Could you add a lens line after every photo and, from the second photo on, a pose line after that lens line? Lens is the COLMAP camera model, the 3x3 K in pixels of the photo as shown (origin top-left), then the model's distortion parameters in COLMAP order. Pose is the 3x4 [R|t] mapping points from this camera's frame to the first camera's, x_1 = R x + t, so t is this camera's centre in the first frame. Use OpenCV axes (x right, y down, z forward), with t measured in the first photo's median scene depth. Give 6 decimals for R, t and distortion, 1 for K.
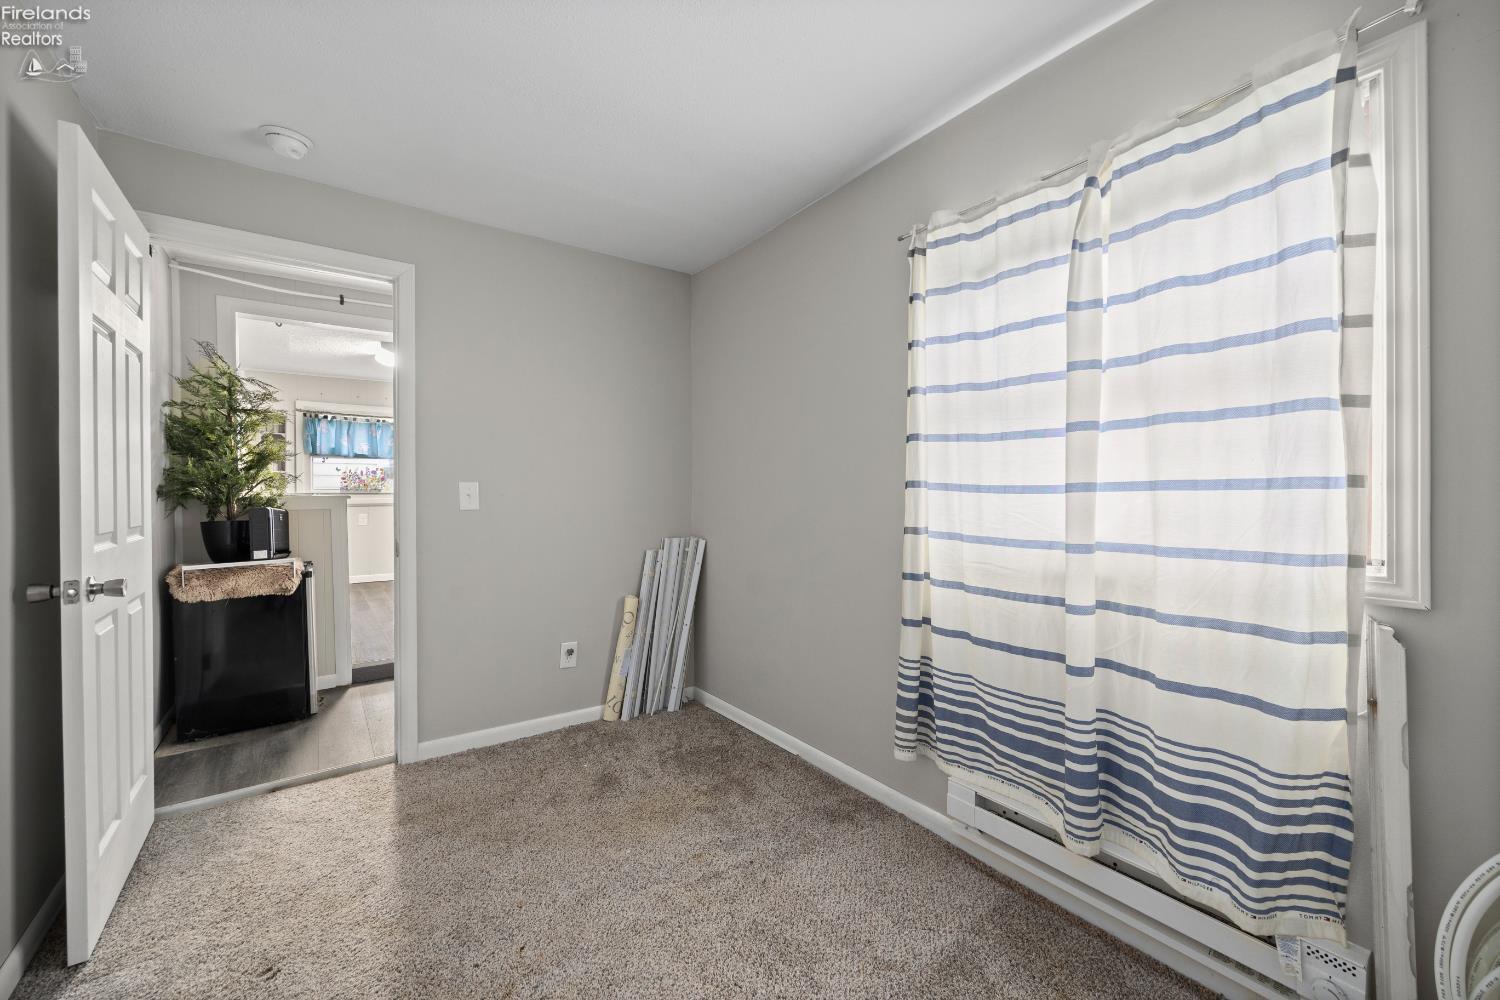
lens RADIAL K [[586.7, 0, 747.8], [0, 586.7, 496.7], [0, 0, 1]] dist [0.000918, -0.000081]
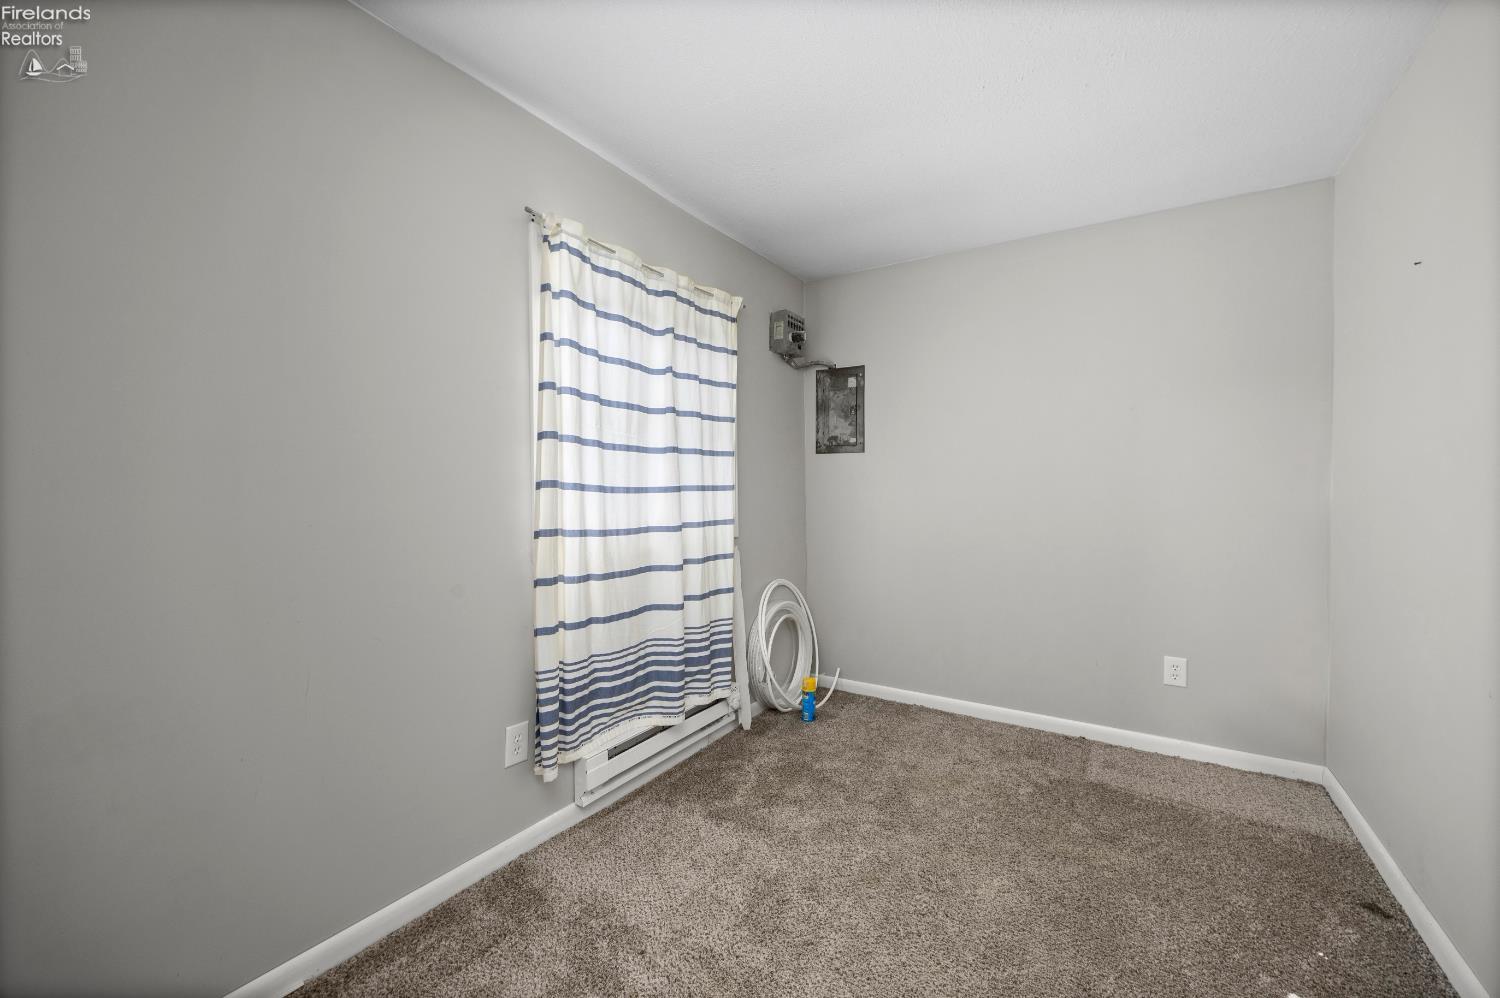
lens RADIAL K [[586.7, 0, 744.3], [0, 586.7, 497.8], [0, 0, 1]] dist [0.000918, -0.000081]
pose [[-0.337544, -0.006715, 0.941286, -0.780887], [0.004994, 0.999948, 0.008924, -0.005845], [-0.941297, 0.007713, -0.337493, 1.108278]]
